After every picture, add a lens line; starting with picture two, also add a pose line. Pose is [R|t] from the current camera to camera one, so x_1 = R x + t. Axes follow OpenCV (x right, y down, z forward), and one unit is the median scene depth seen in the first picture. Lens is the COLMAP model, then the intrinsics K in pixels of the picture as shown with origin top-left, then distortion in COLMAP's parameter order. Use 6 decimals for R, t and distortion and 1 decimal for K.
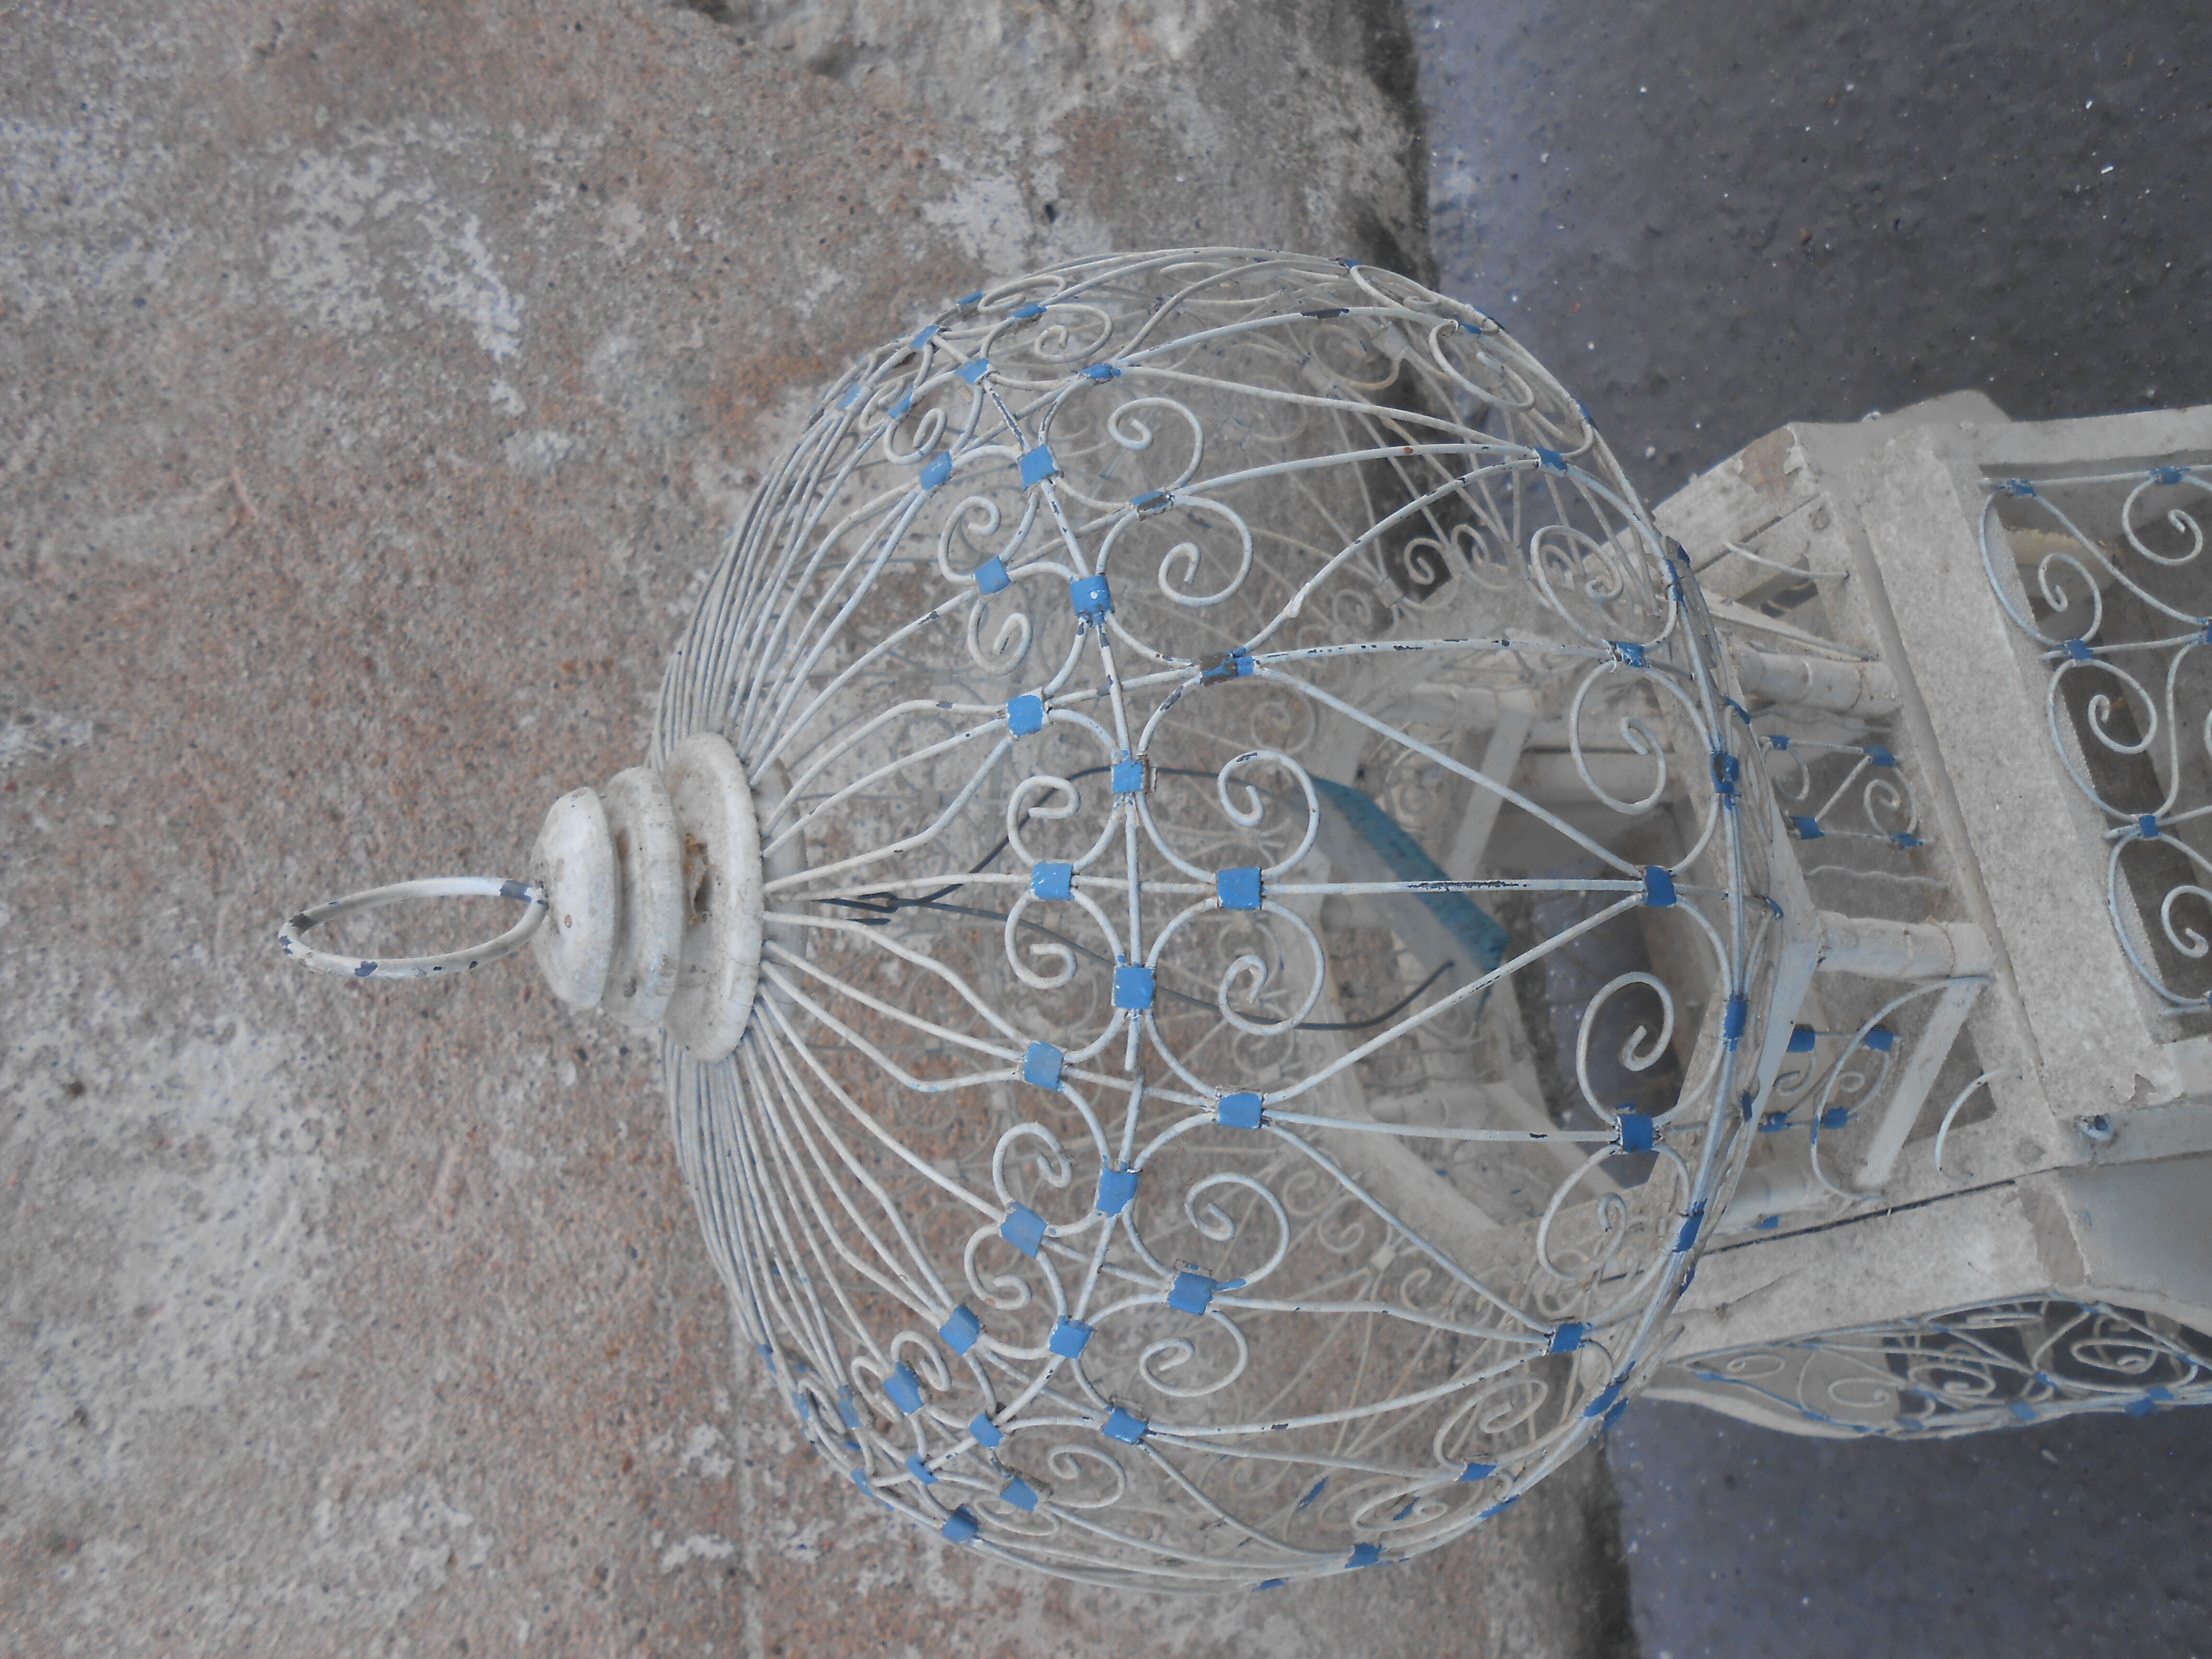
lens RADIAL K [[1723.5, 0, 1106.0], [0, 1723.5, 829.5], [0, 0, 1]] dist [-0.029728, 0.019129]
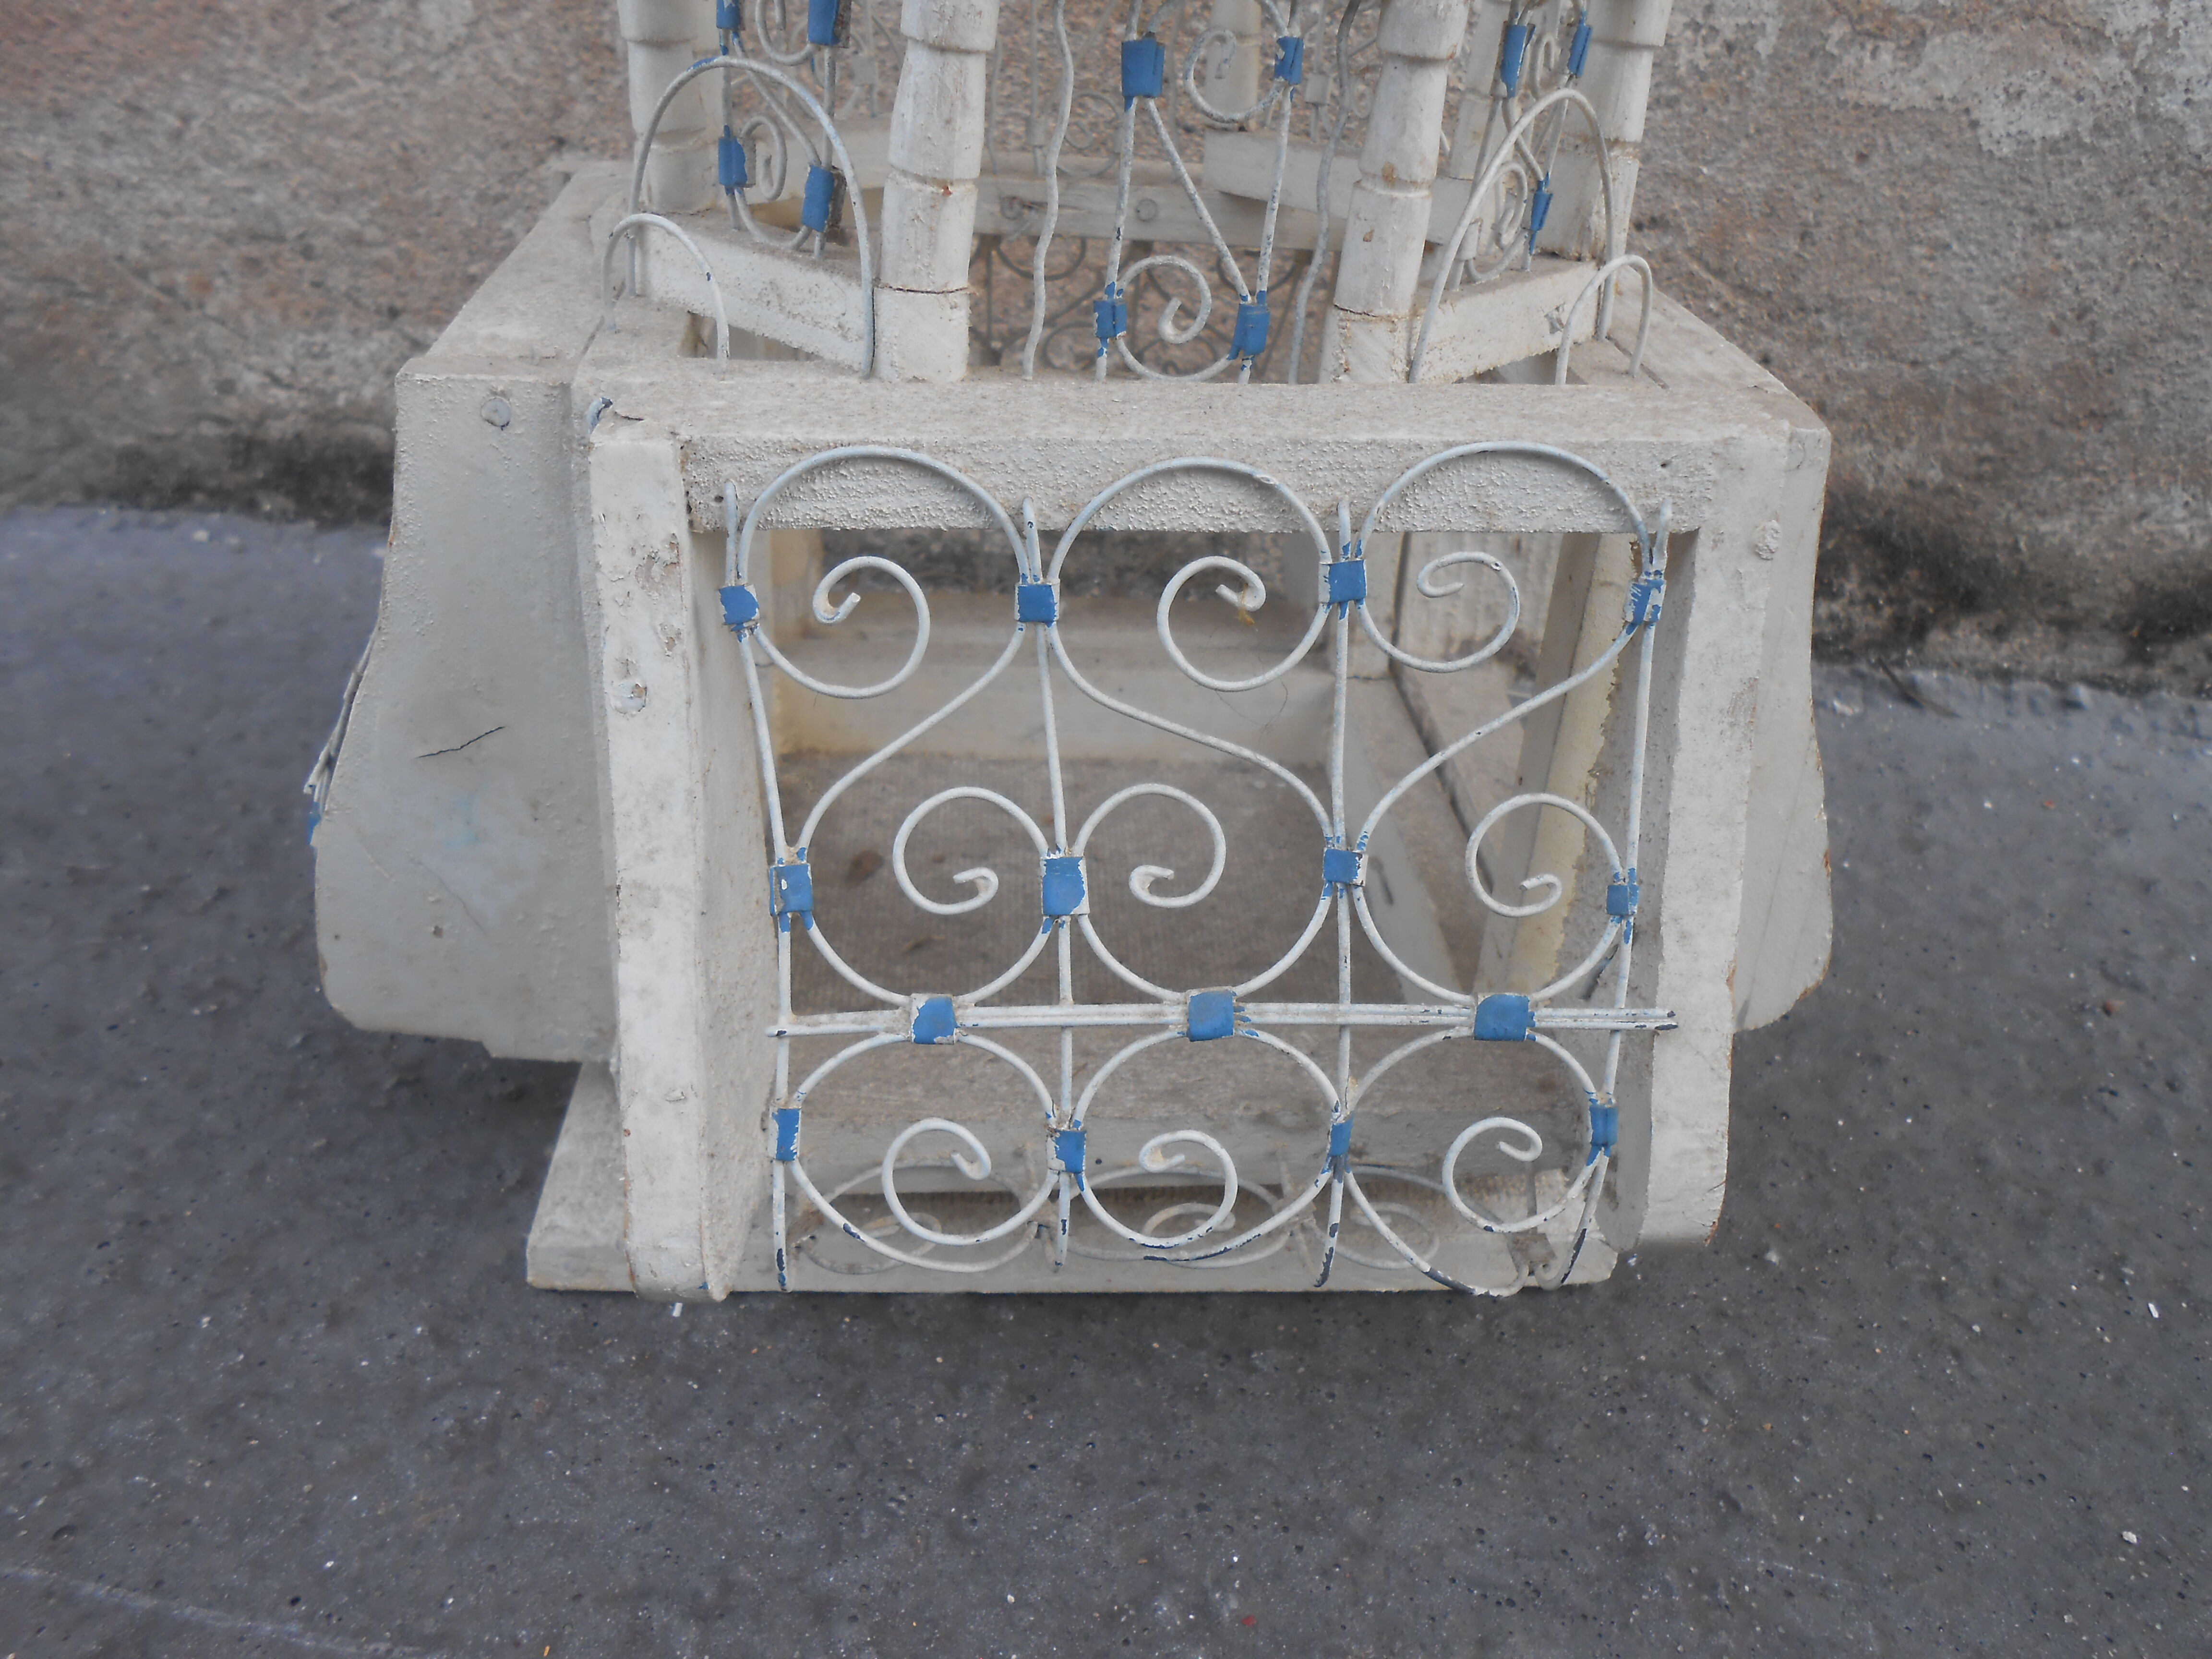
lens RADIAL K [[1723.5, 0, 1106.0], [0, 1723.5, 829.5], [0, 0, 1]] dist [-0.029728, 0.019129]
pose [[-0.191173, 0.981497, 0.010775, 0.644504], [-0.953332, -0.188279, 0.236028, -0.178156], [0.233690, 0.034850, 0.971686, 0.387013]]
